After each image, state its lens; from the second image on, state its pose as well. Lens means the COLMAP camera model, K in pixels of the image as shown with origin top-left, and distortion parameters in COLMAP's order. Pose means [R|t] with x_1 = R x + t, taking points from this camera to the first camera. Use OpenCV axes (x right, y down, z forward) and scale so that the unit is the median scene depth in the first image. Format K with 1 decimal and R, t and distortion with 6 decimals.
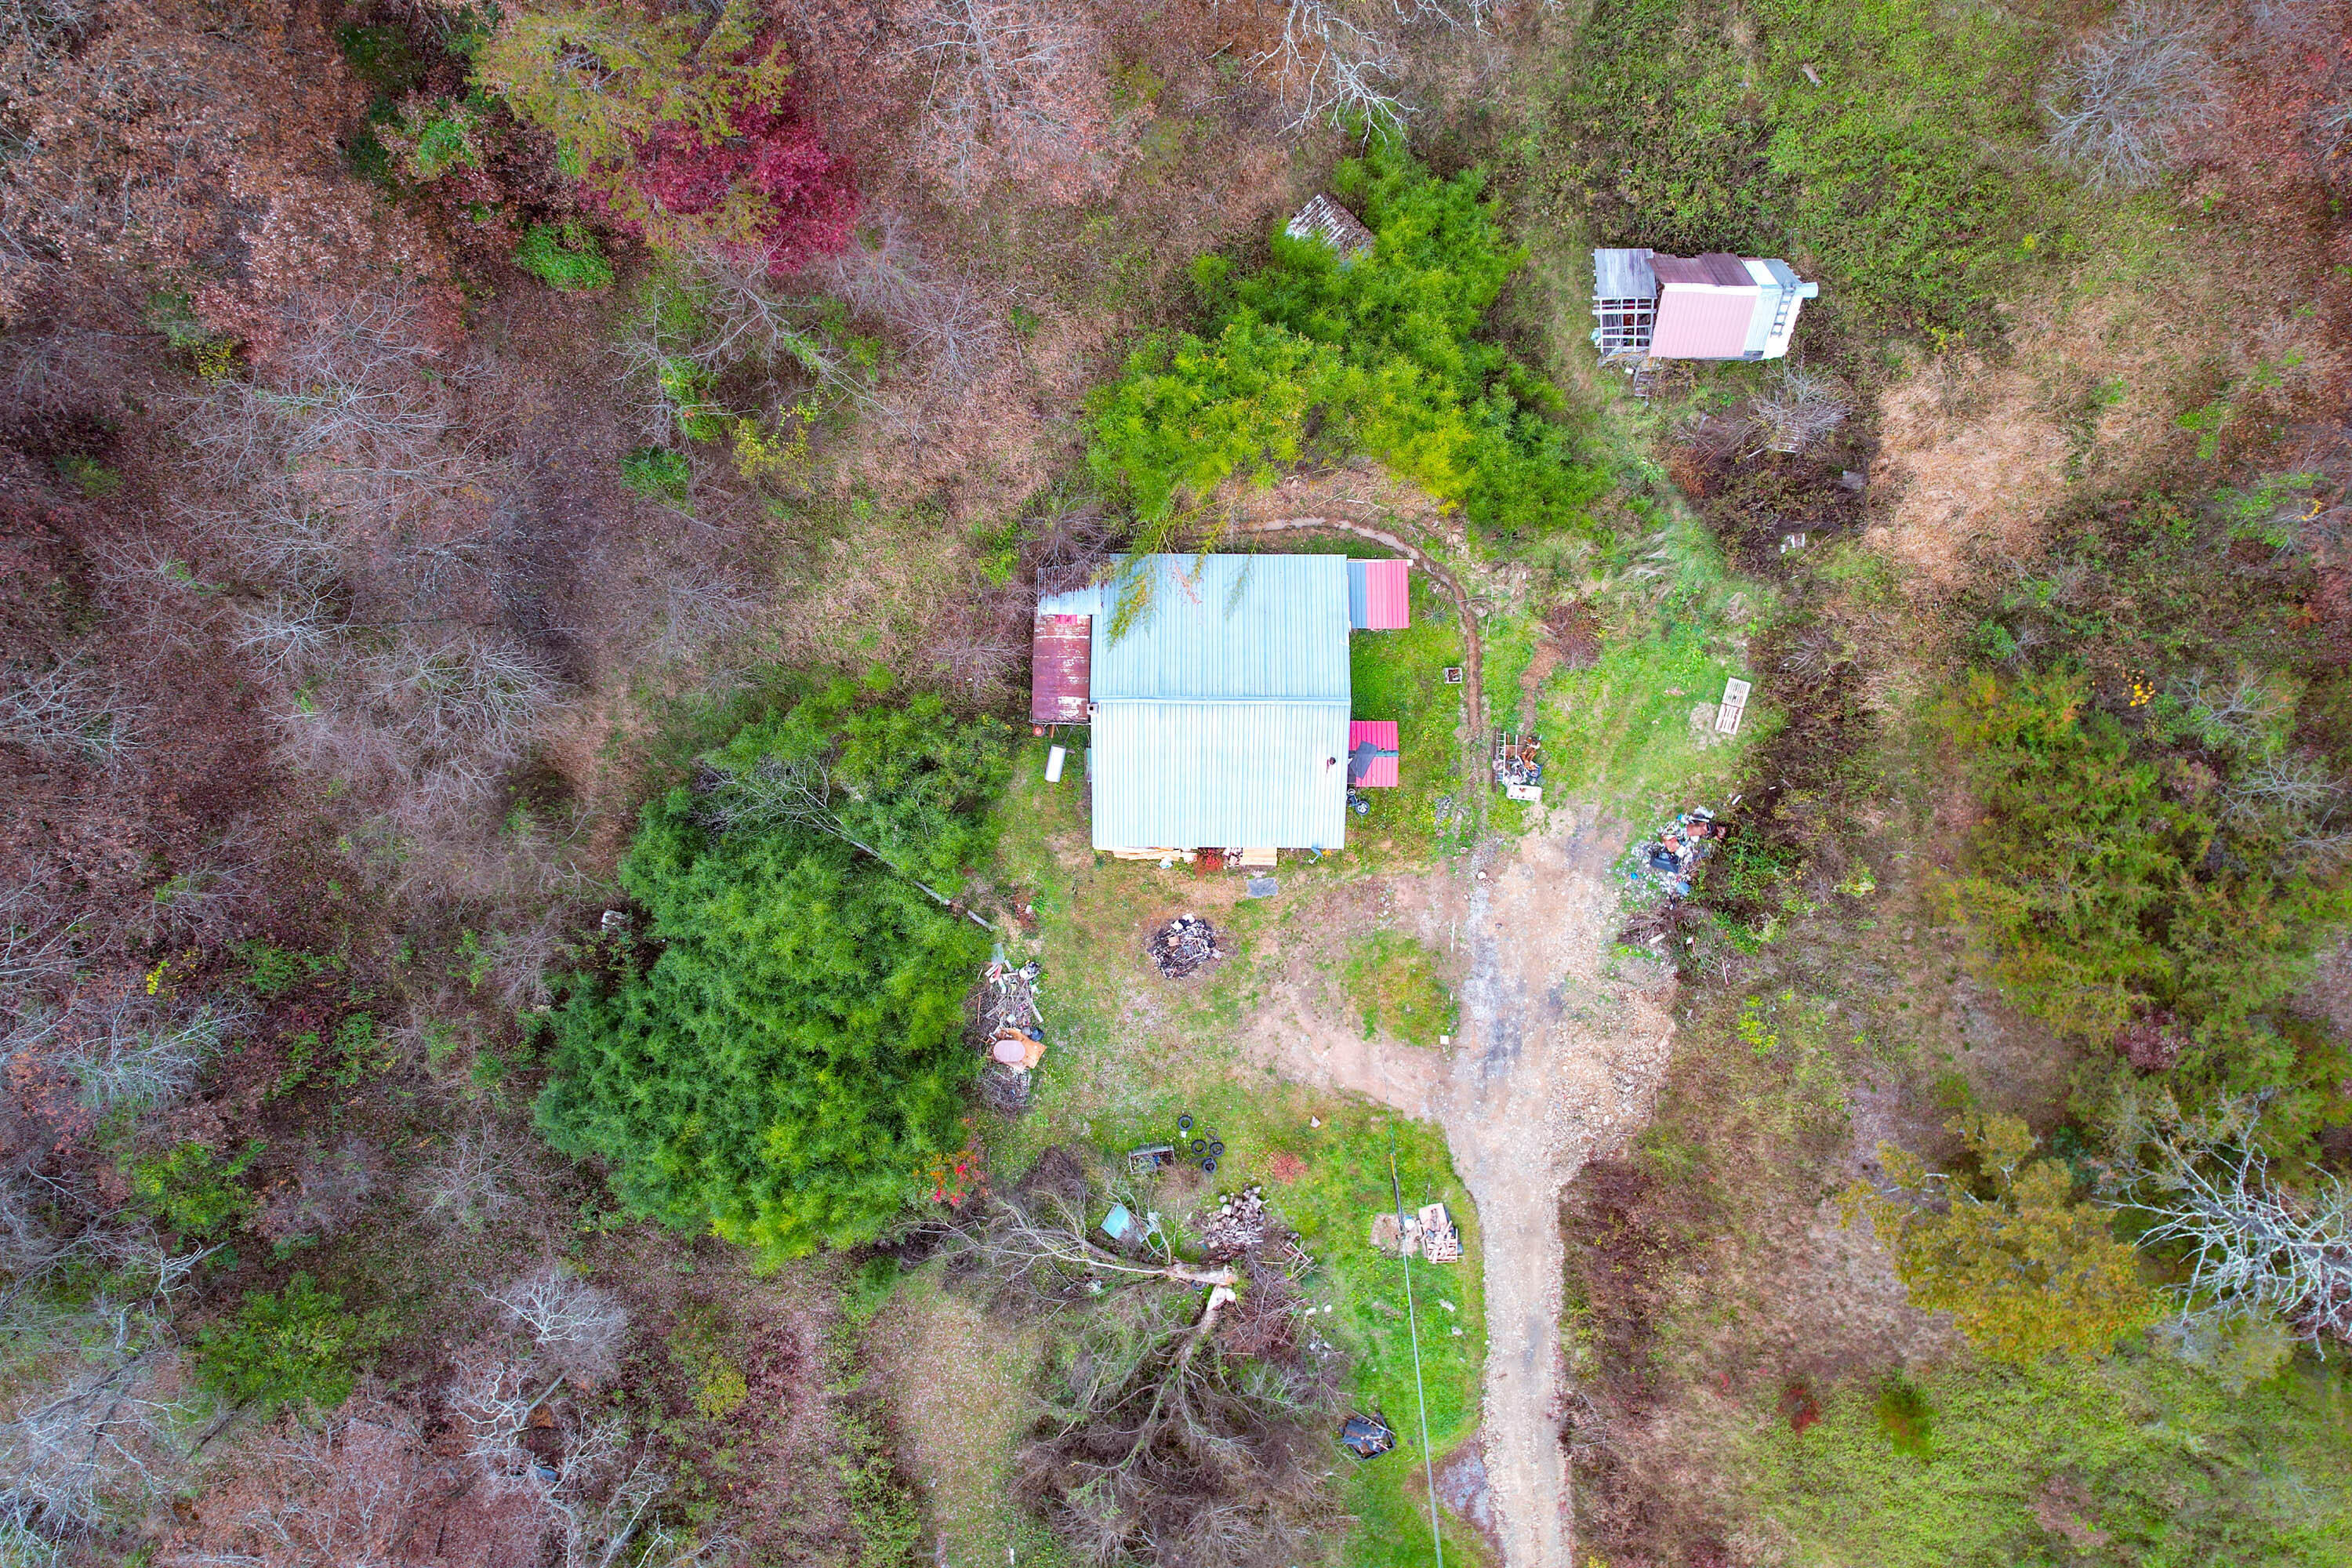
lens RADIAL K [[1504.9, 0, 1179.3], [0, 1504.9, 770.0], [0, 0, 1]] dist [-0.077215, 0.067786]
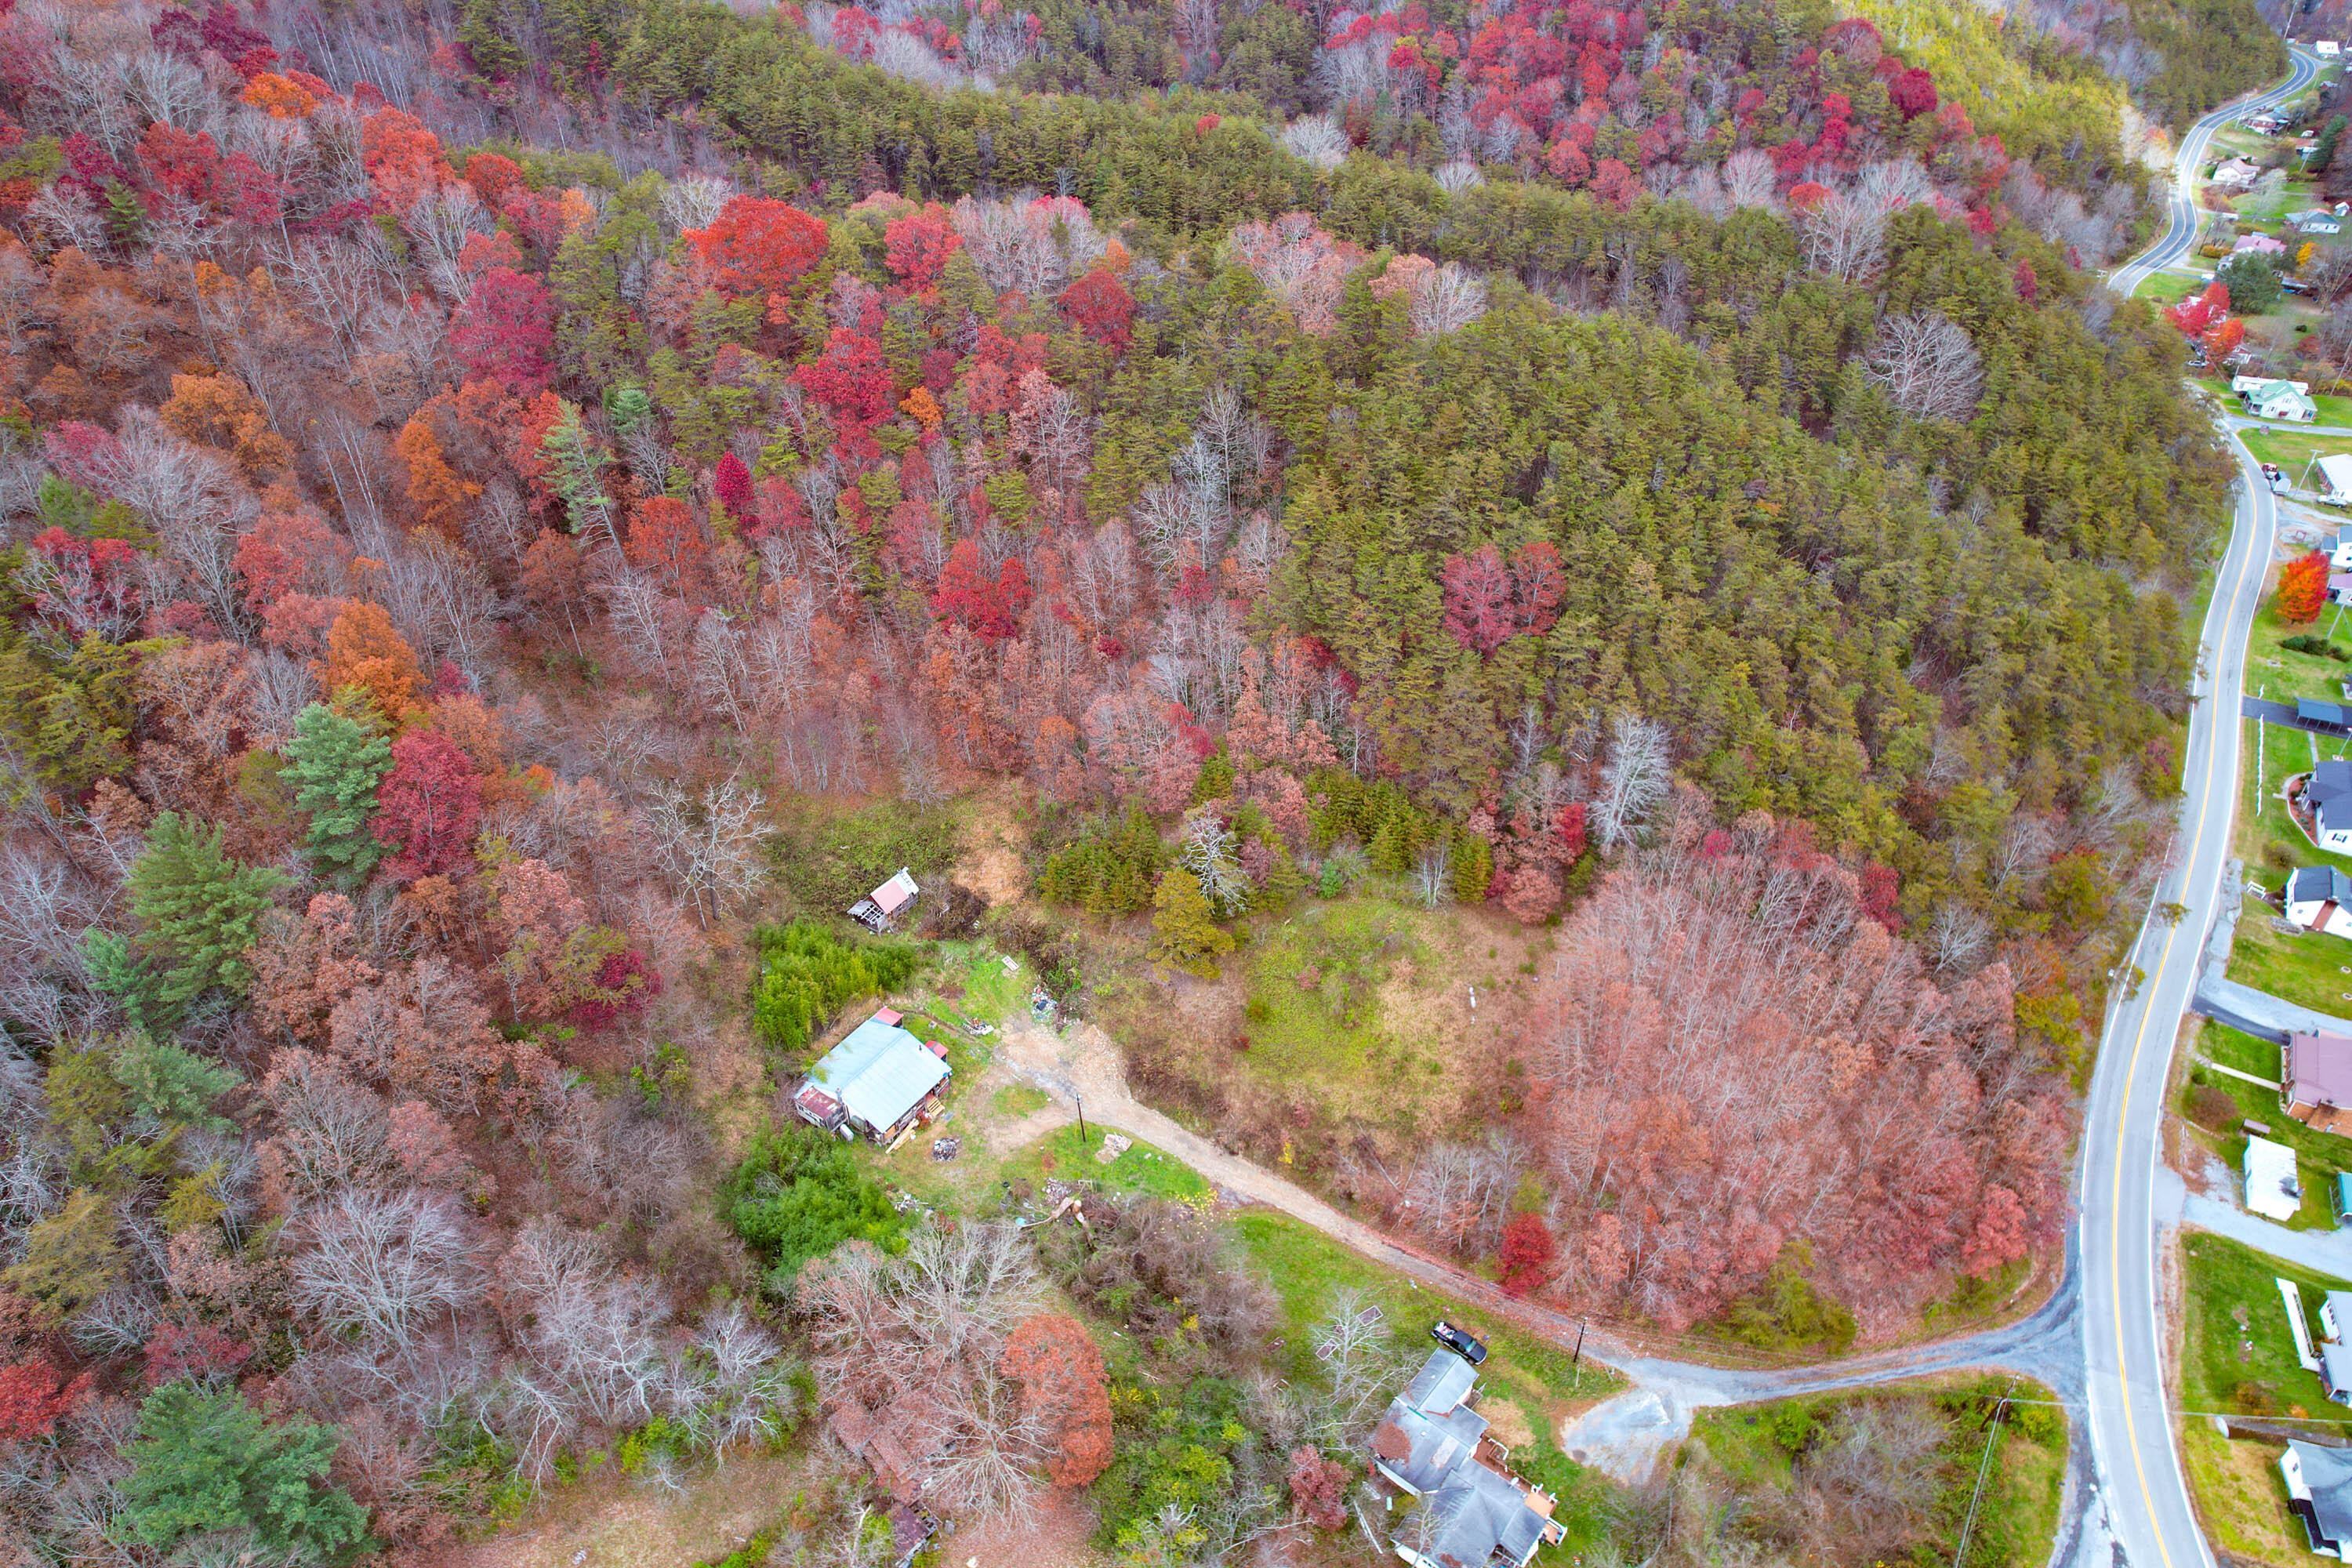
lens RADIAL K [[1504.9, 0, 1179.3], [0, 1504.9, 770.0], [0, 0, 1]] dist [-0.077215, 0.067786]
pose [[0.562256, -0.486677, 0.668591, -1.077237], [0.826796, 0.314553, -0.466332, 1.339332], [0.016646, 0.814986, 0.579242, -0.825269]]
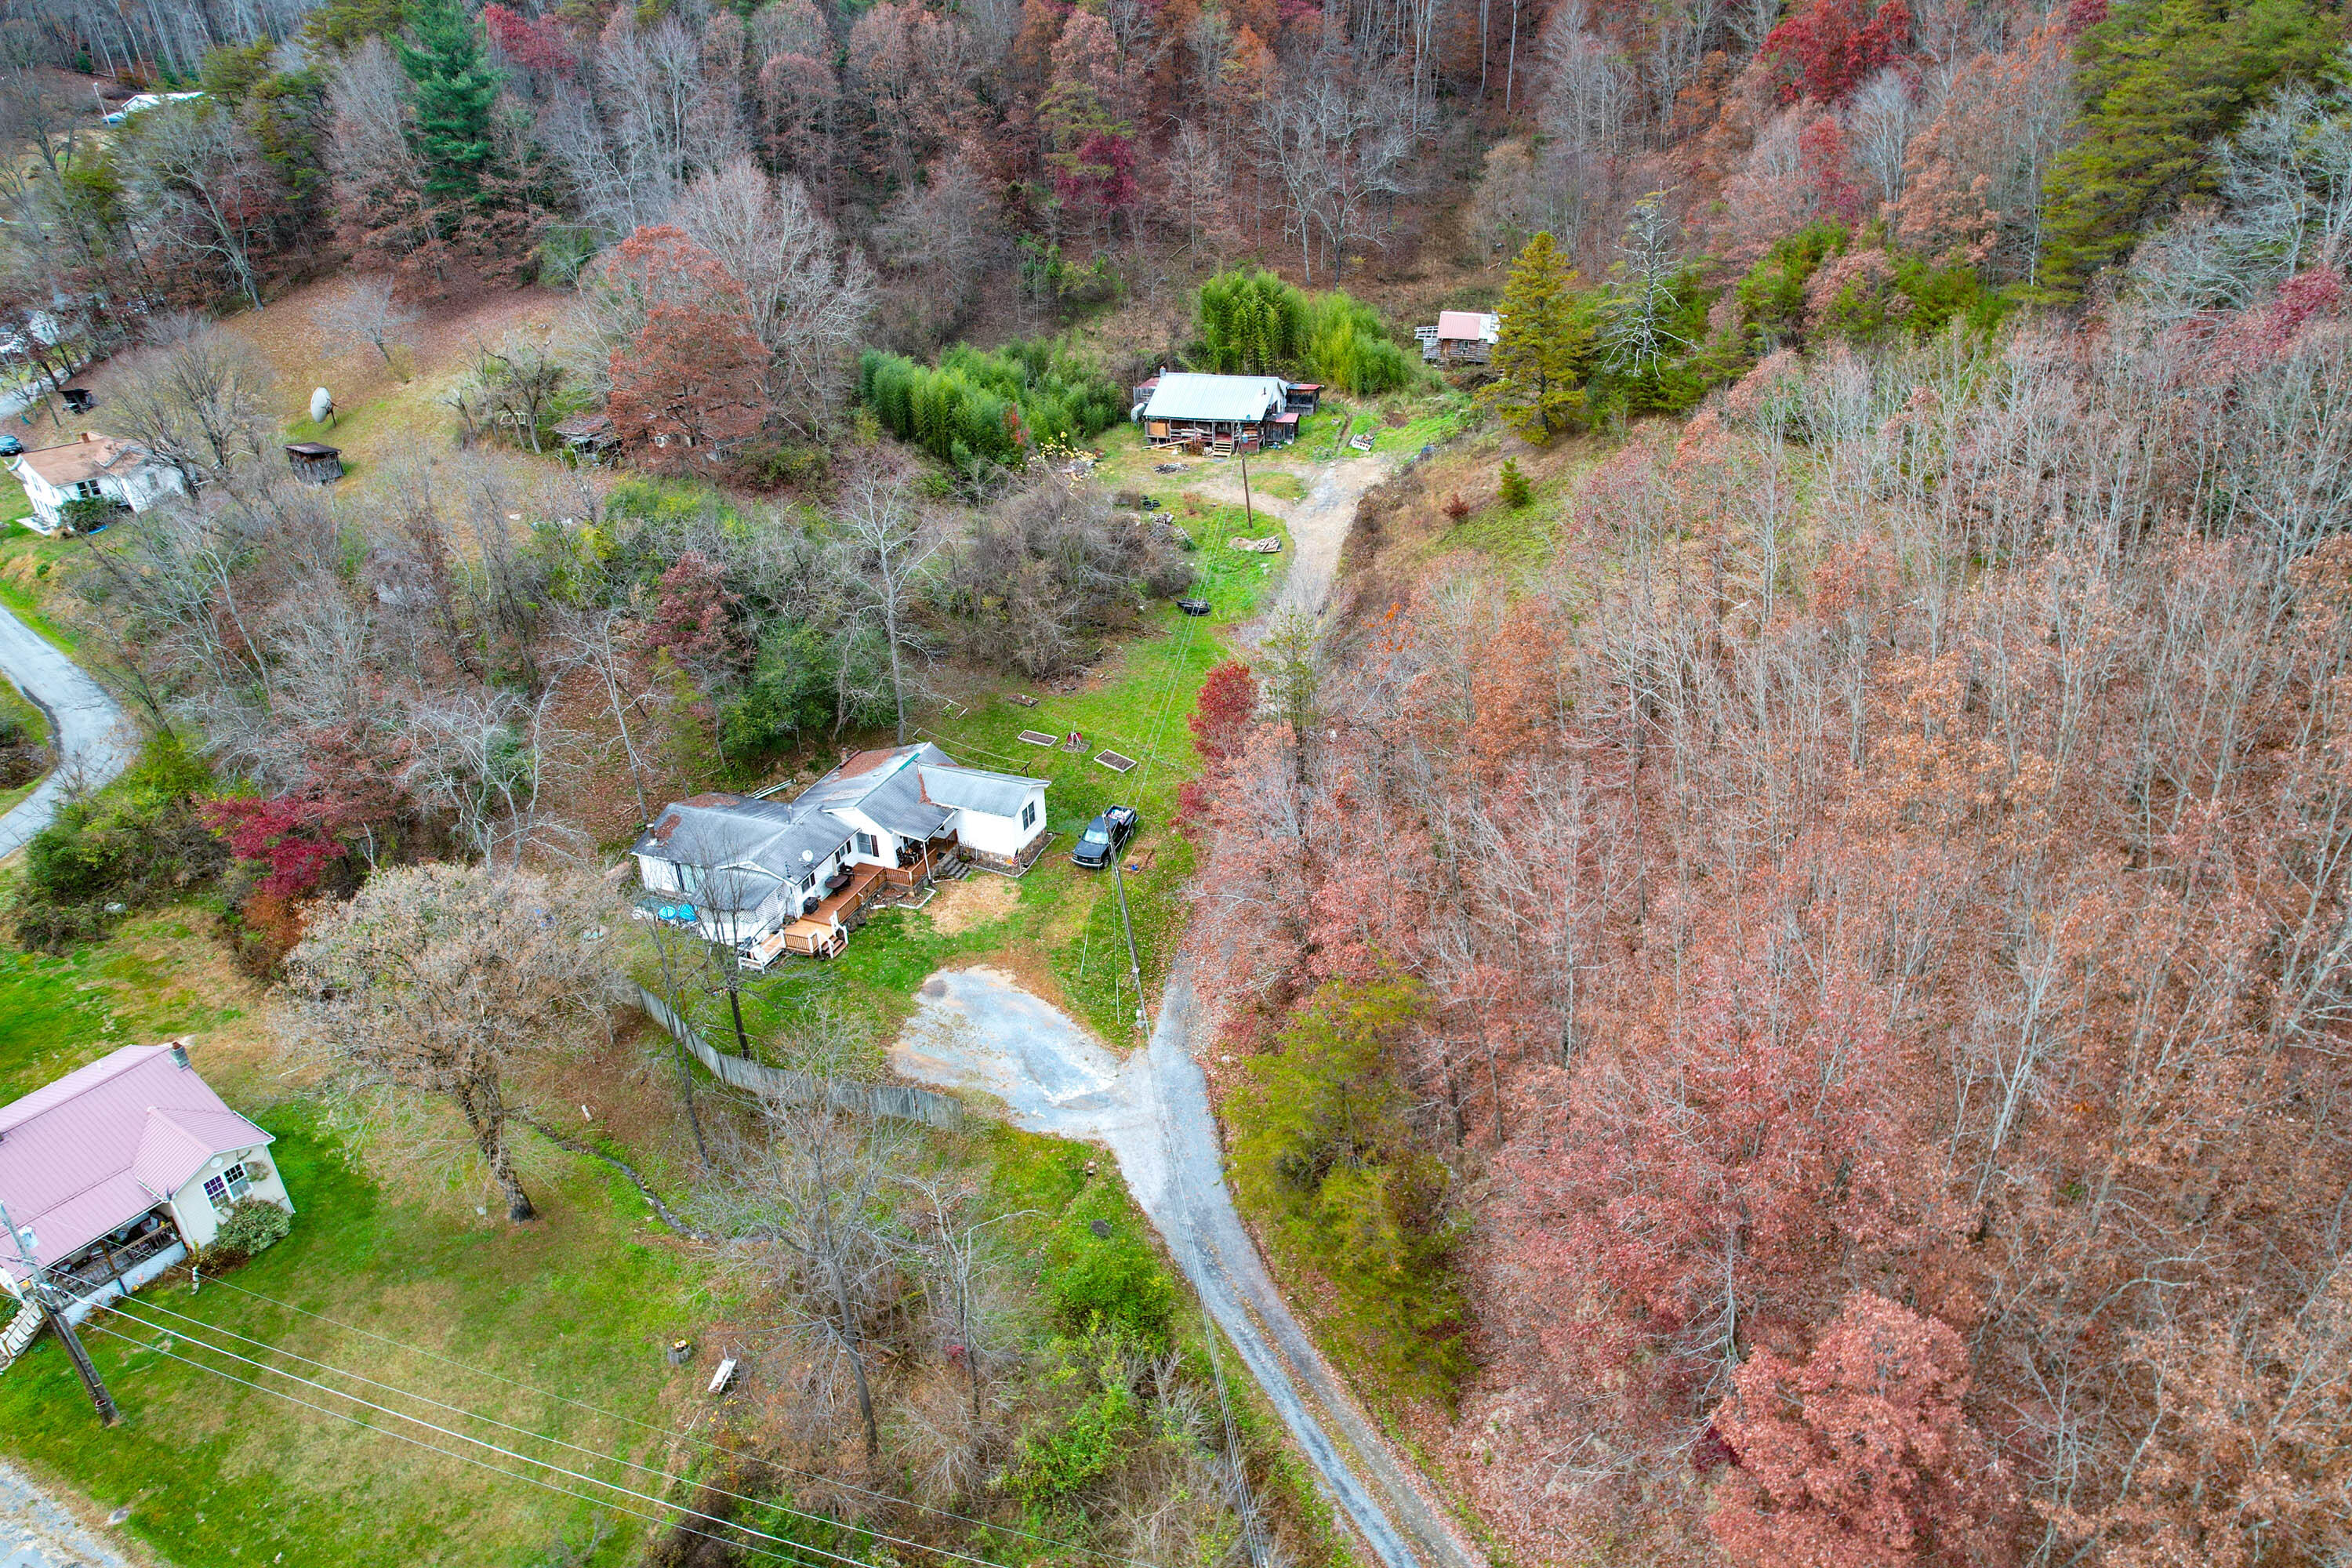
lens RADIAL K [[1504.9, 0, 1179.3], [0, 1504.9, 770.0], [0, 0, 1]] dist [-0.077215, 0.067786]
pose [[0.958745, 0.109624, -0.262281, 0.567881], [-0.283283, 0.445188, -0.849446, 1.950119], [0.023645, 0.888701, 0.457876, 0.483348]]
